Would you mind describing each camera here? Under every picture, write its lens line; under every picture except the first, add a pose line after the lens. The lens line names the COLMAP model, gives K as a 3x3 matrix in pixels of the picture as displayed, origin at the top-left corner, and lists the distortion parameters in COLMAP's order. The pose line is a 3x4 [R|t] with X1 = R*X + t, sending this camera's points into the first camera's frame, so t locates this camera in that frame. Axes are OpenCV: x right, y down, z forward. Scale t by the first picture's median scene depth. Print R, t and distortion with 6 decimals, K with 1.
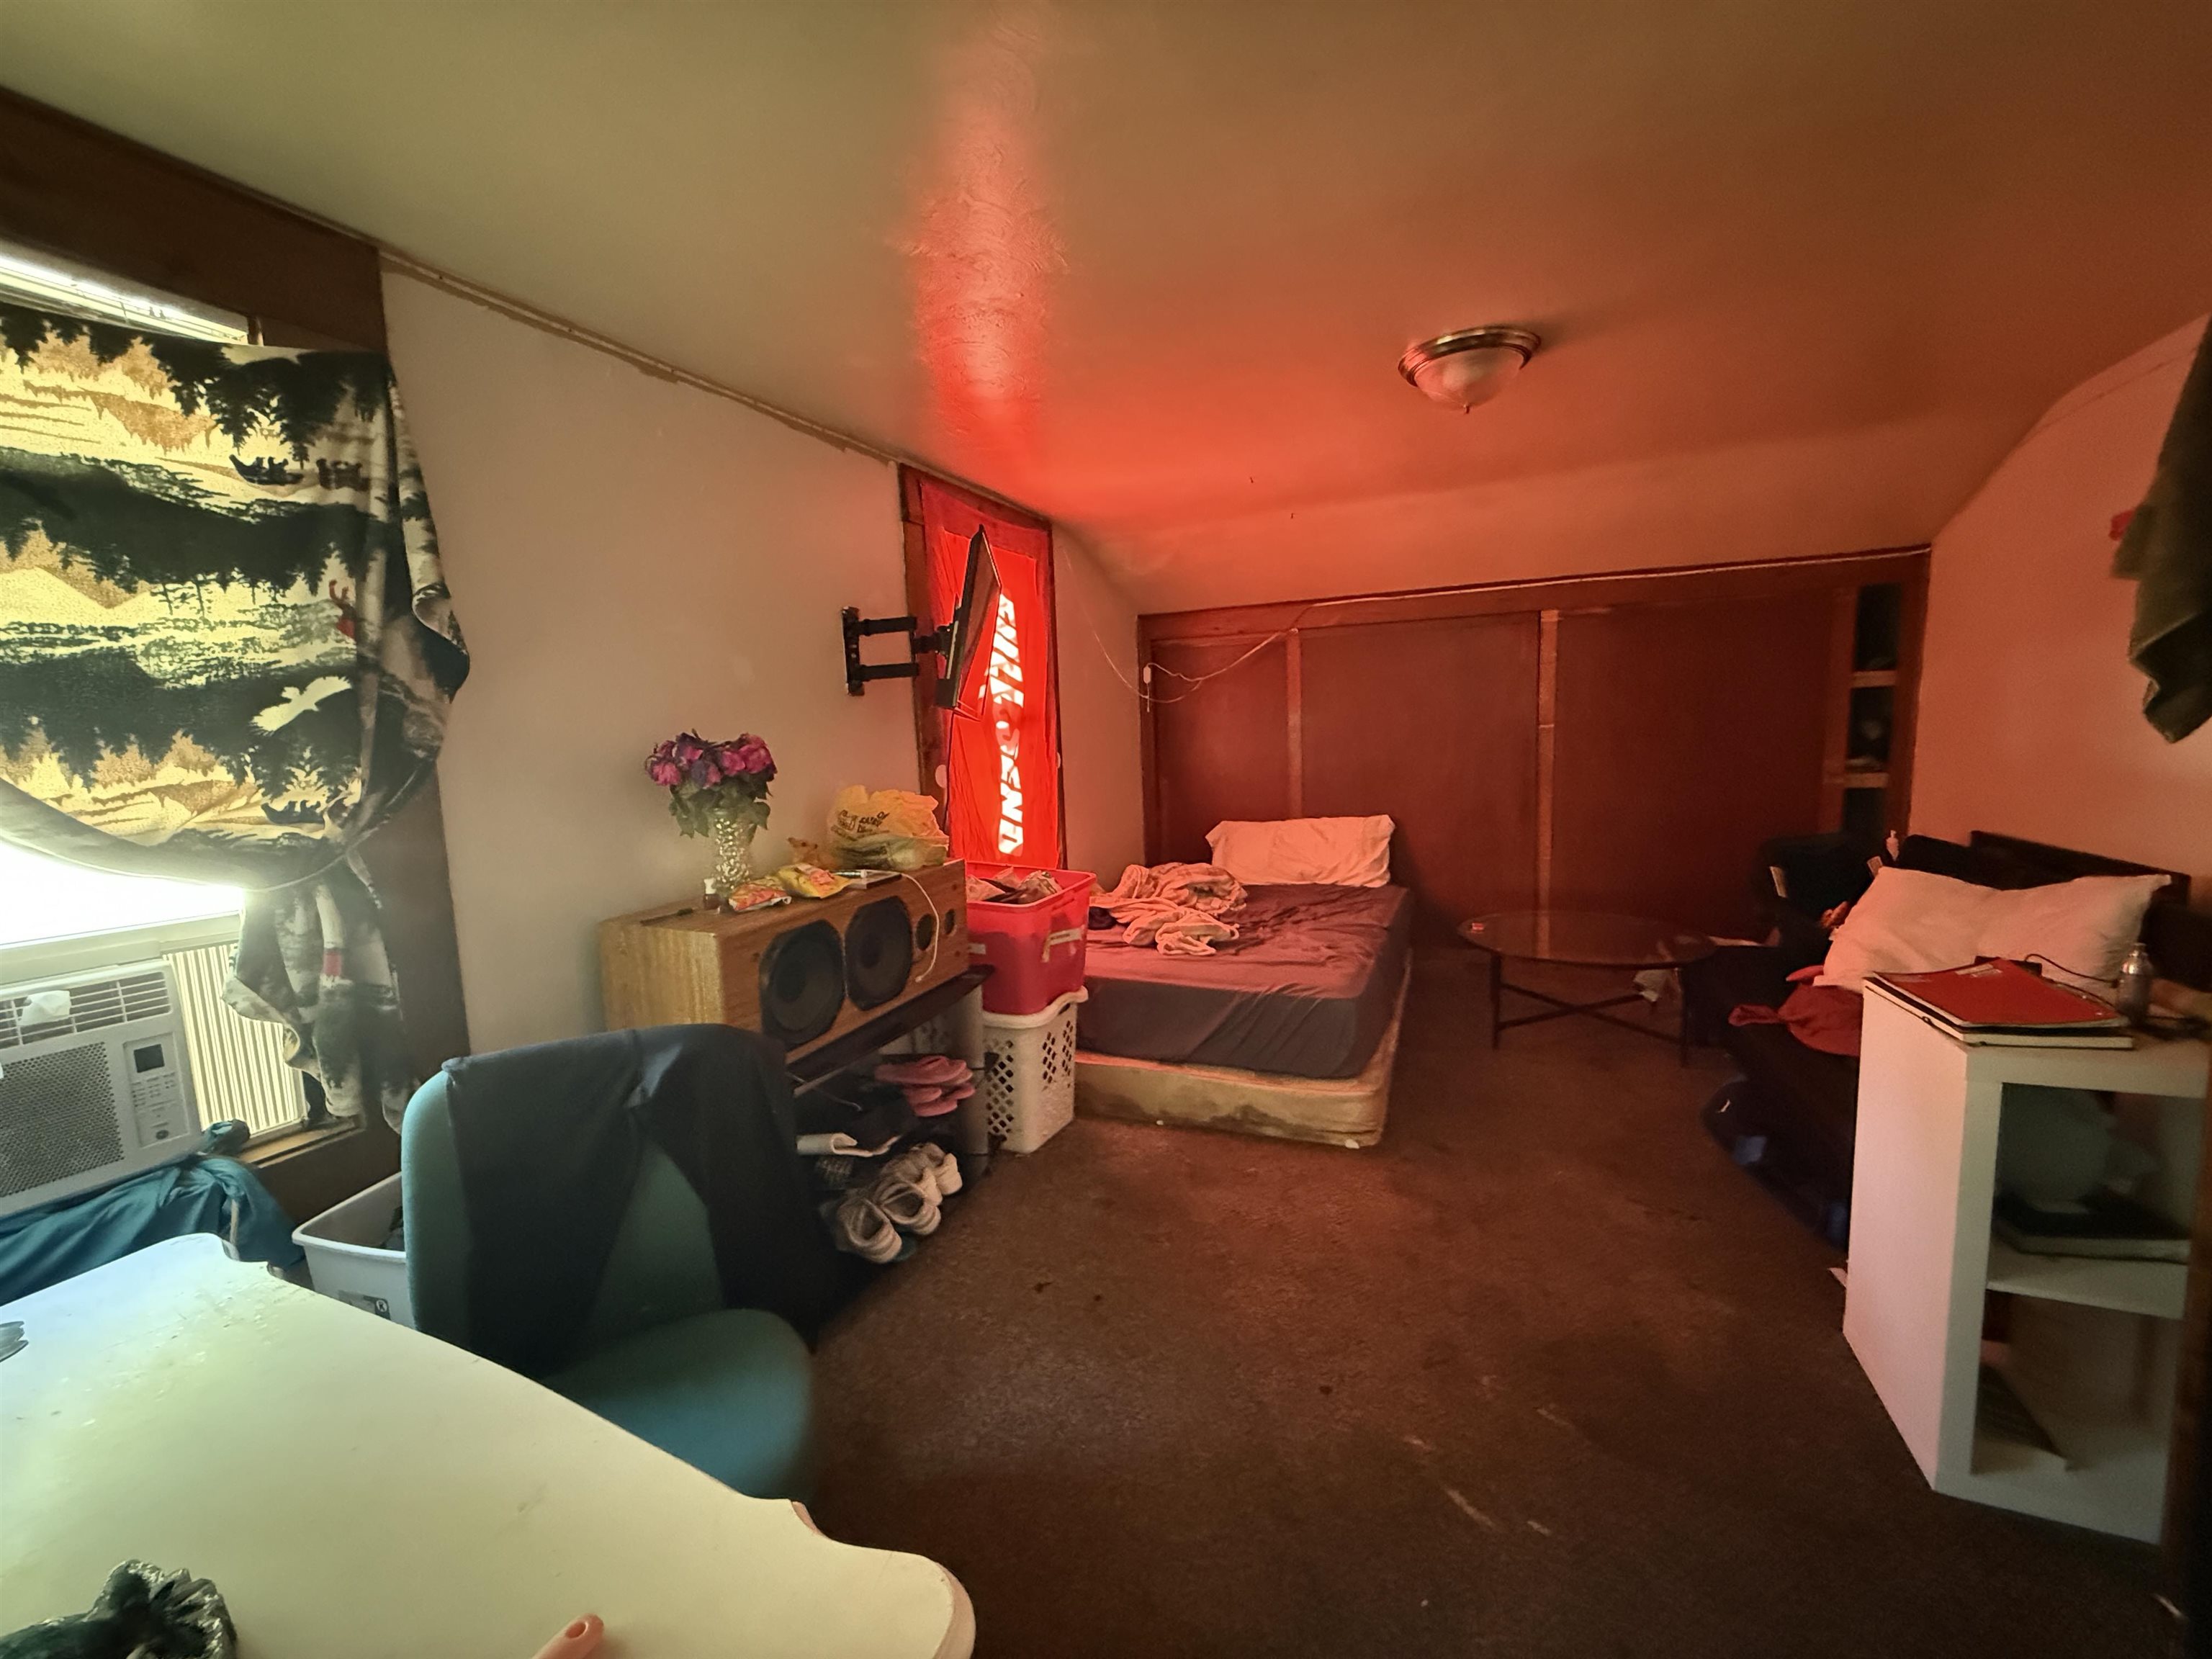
lens RADIAL K [[886.9, 0, 1112.3], [0, 886.9, 831.4], [0, 0, 1]] dist [-0.000654, 0.000700]
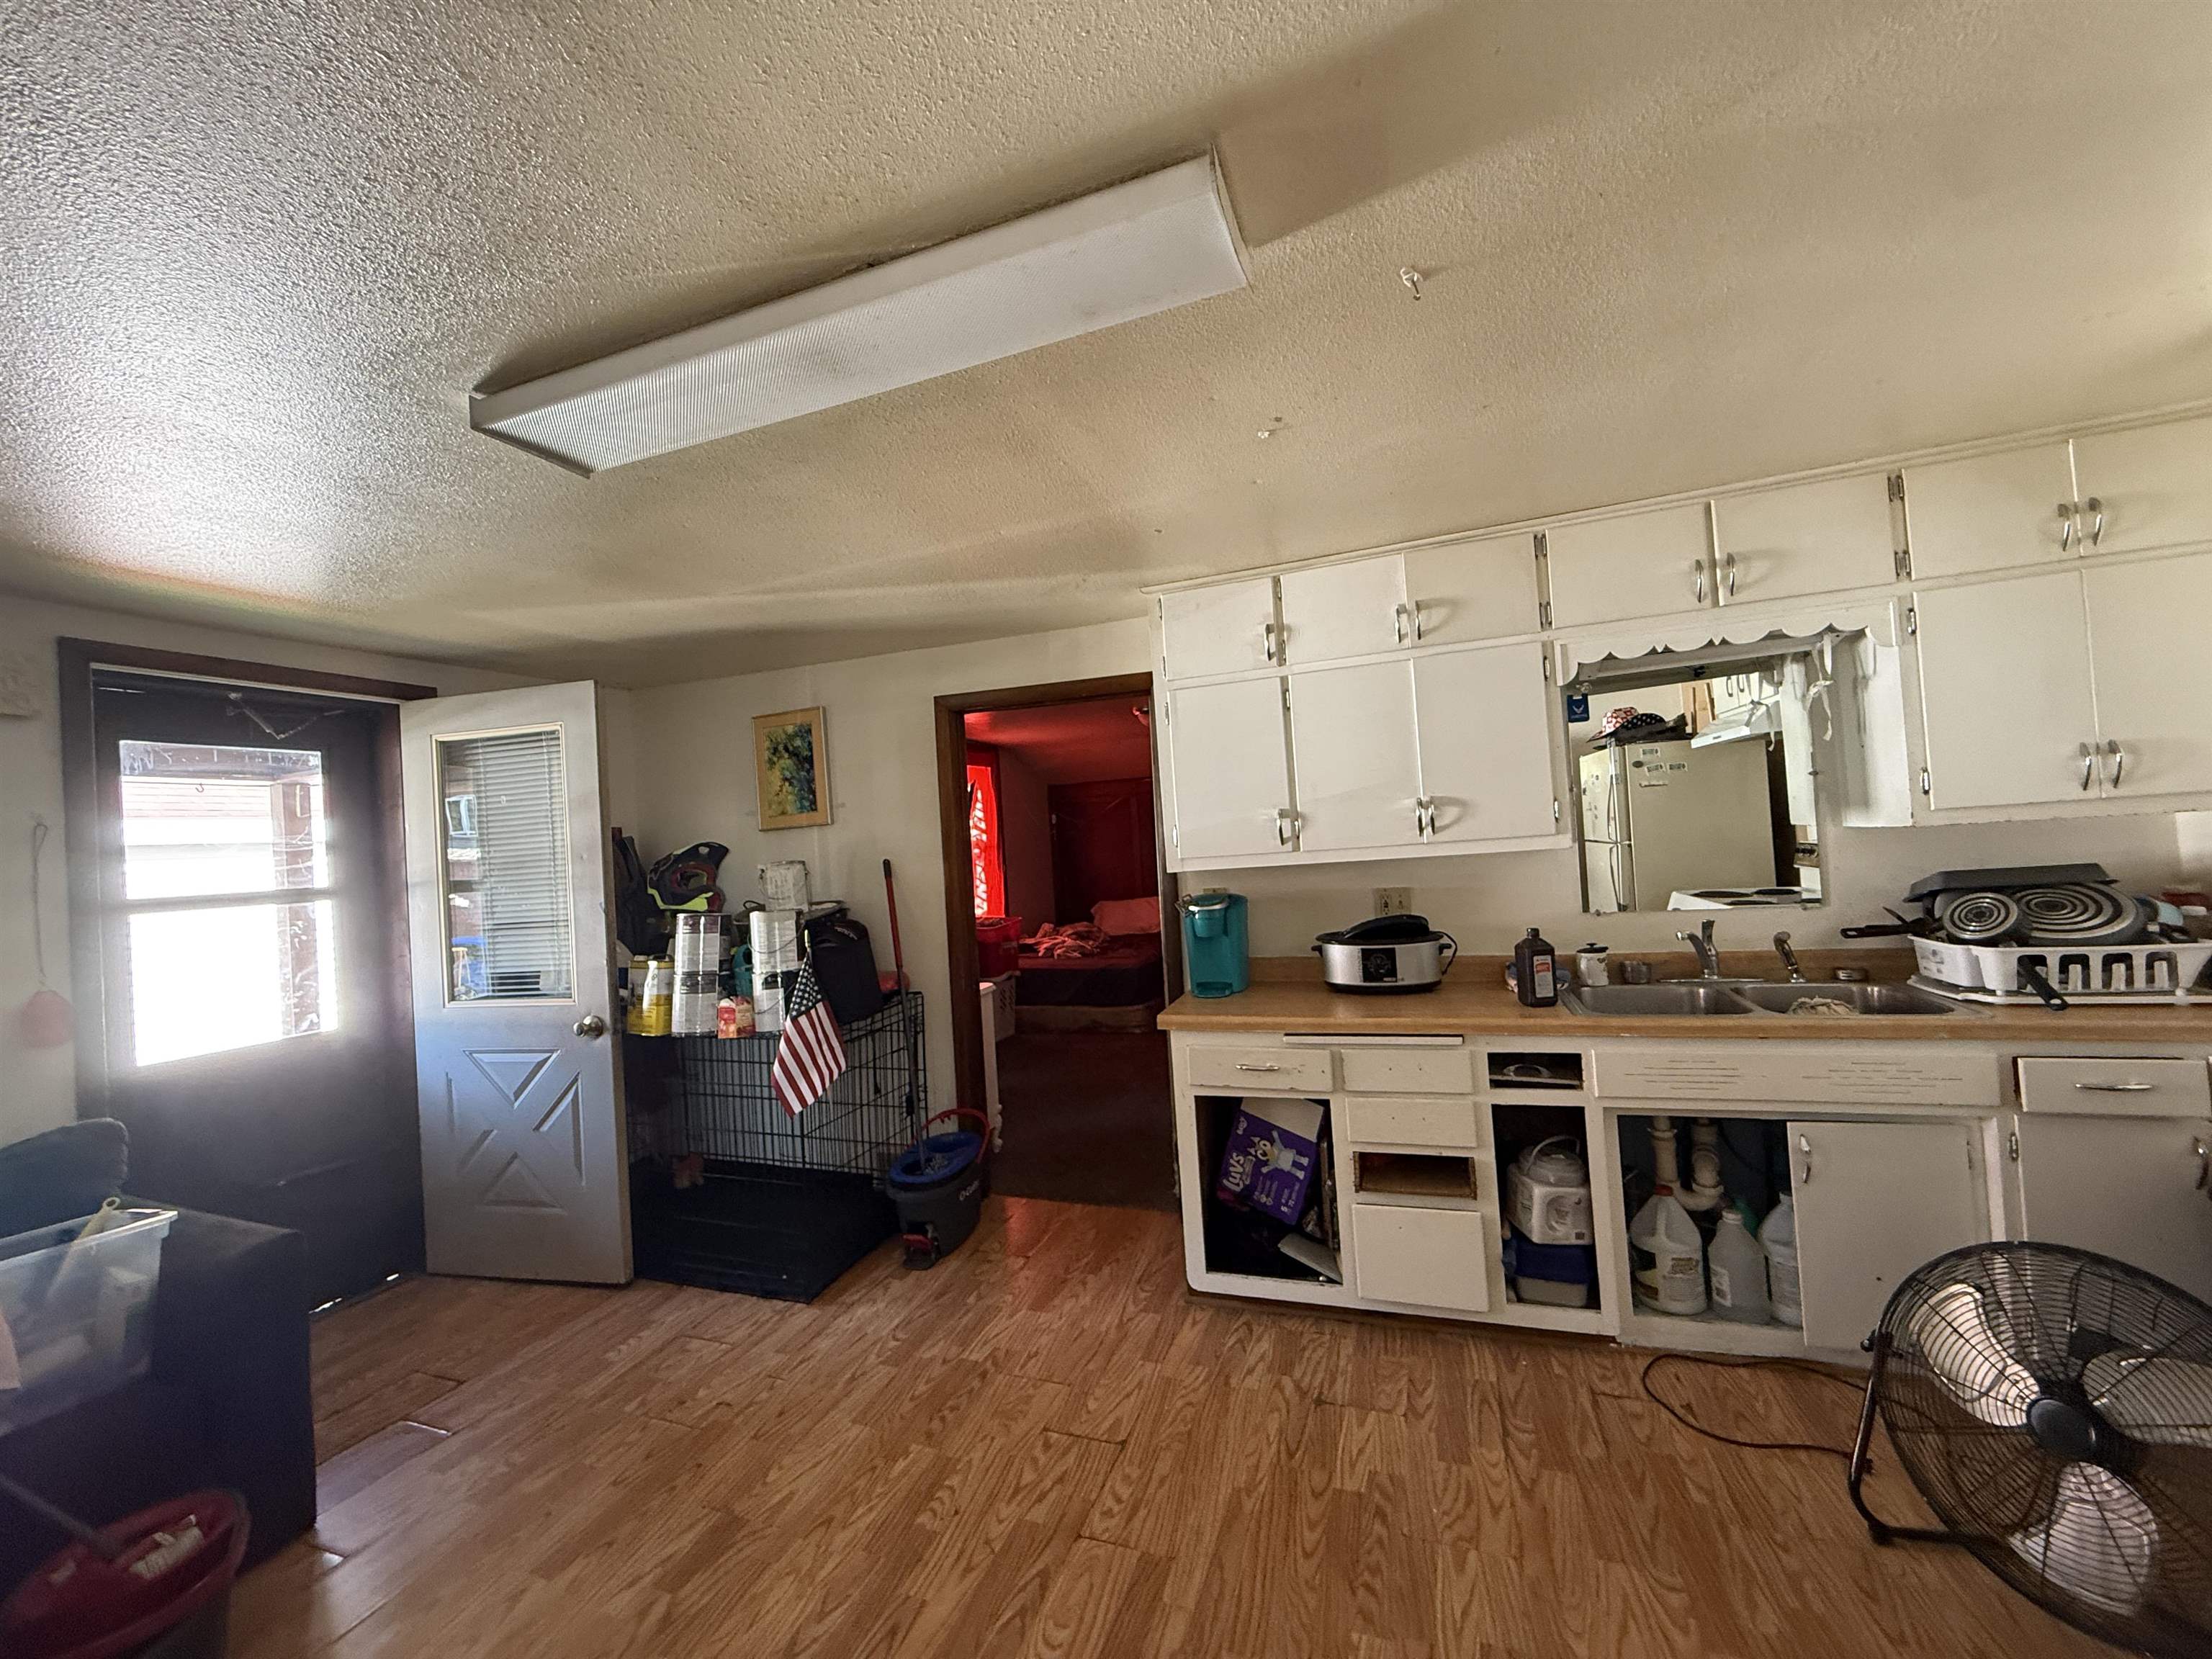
lens RADIAL K [[886.9, 0, 1094.8], [0, 886.9, 821.6], [0, 0, 1]] dist [-0.000654, 0.000700]
pose [[0.998477, -0.030540, 0.045955, 0.065668], [0.036518, 0.990113, -0.135434, 0.116568], [-0.041364, 0.136906, 0.989720, -1.211996]]
